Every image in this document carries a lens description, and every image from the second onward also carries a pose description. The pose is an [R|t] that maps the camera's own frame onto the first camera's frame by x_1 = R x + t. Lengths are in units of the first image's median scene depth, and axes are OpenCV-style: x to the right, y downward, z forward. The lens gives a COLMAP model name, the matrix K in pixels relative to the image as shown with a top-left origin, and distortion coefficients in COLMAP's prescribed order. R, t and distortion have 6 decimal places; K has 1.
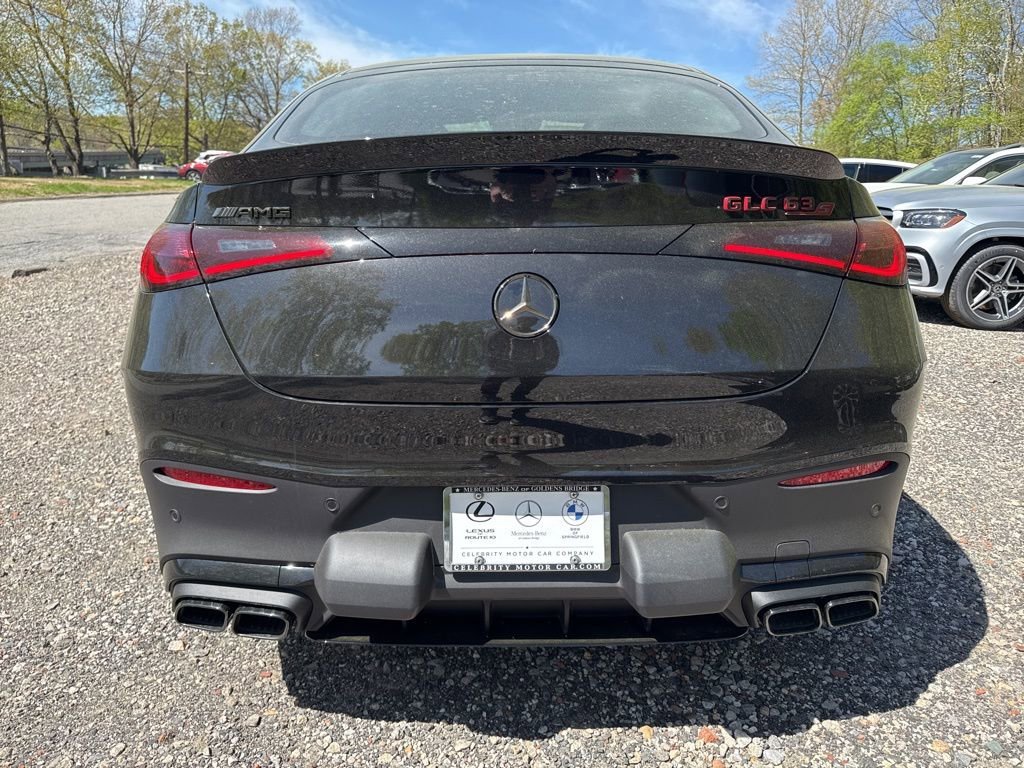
lens RADIAL K [[761.1, 0, 513.8], [0, 761.1, 358.6], [0, 0, 1]] dist [0.028210, -0.040159]
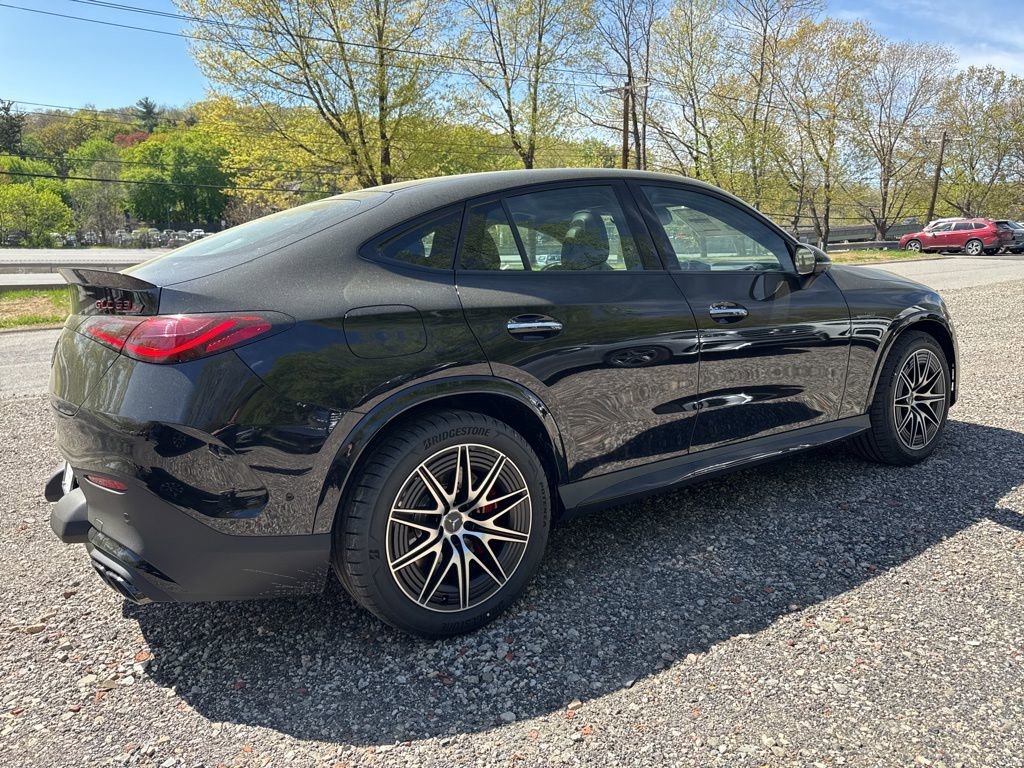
lens RADIAL K [[753.6, 0, 513.2], [0, 753.6, 356.0], [0, 0, 1]] dist [0.065786, -0.078871]
pose [[0.545223, 0.078959, -0.834564, 1.520491], [-0.153325, 0.988153, -0.006678, -0.150559], [0.824150, 0.131601, 0.550870, 0.582651]]
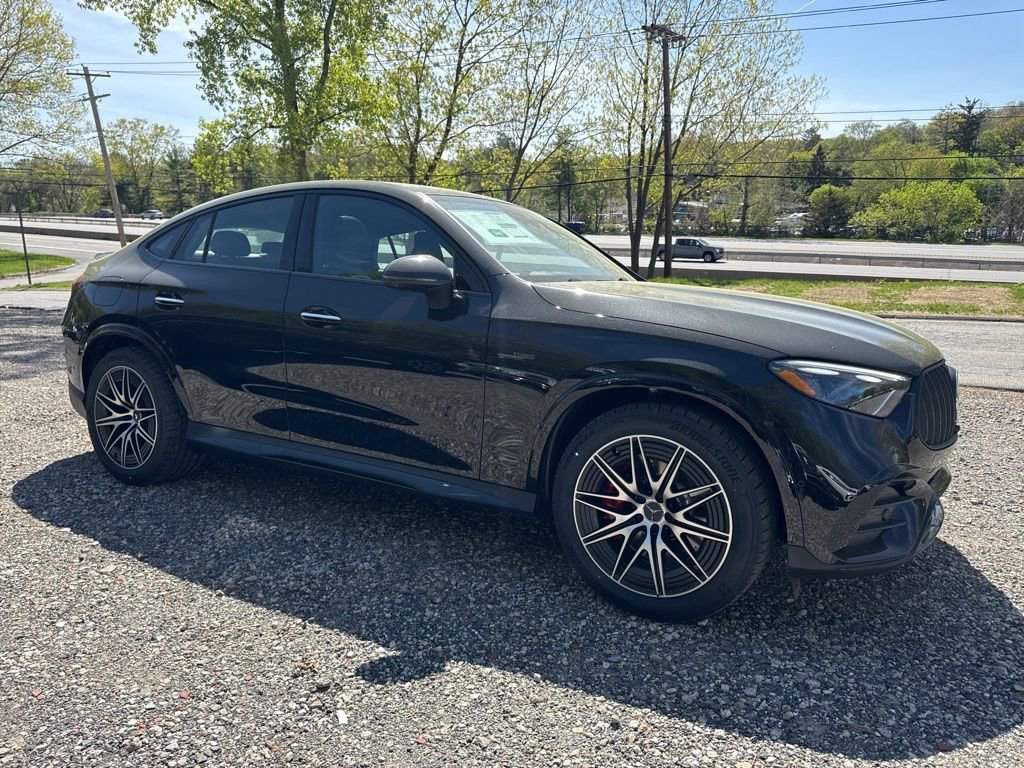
lens RADIAL K [[753.6, 0, 513.2], [0, 753.6, 356.0], [0, 0, 1]] dist [0.065786, -0.078871]
pose [[-0.553602, 0.083750, -0.828560, 1.556020], [-0.214547, 0.947003, 0.239072, -0.704154], [0.804671, 0.310116, -0.506294, 2.945668]]
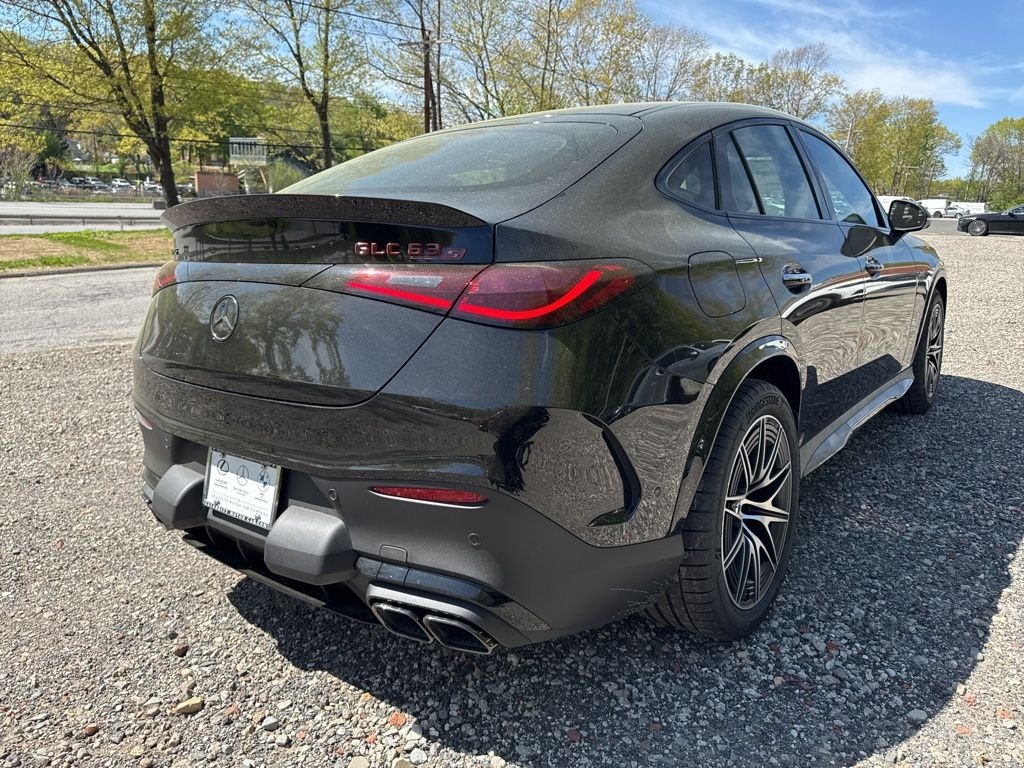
lens RADIAL K [[761.1, 0, 513.8], [0, 761.1, 358.6], [0, 0, 1]] dist [0.028210, -0.040159]
pose [[0.778025, 0.095464, -0.620938, 0.855364], [-0.123154, 0.992386, -0.001739, -0.040941], [0.616044, 0.077824, 0.783858, 0.156780]]
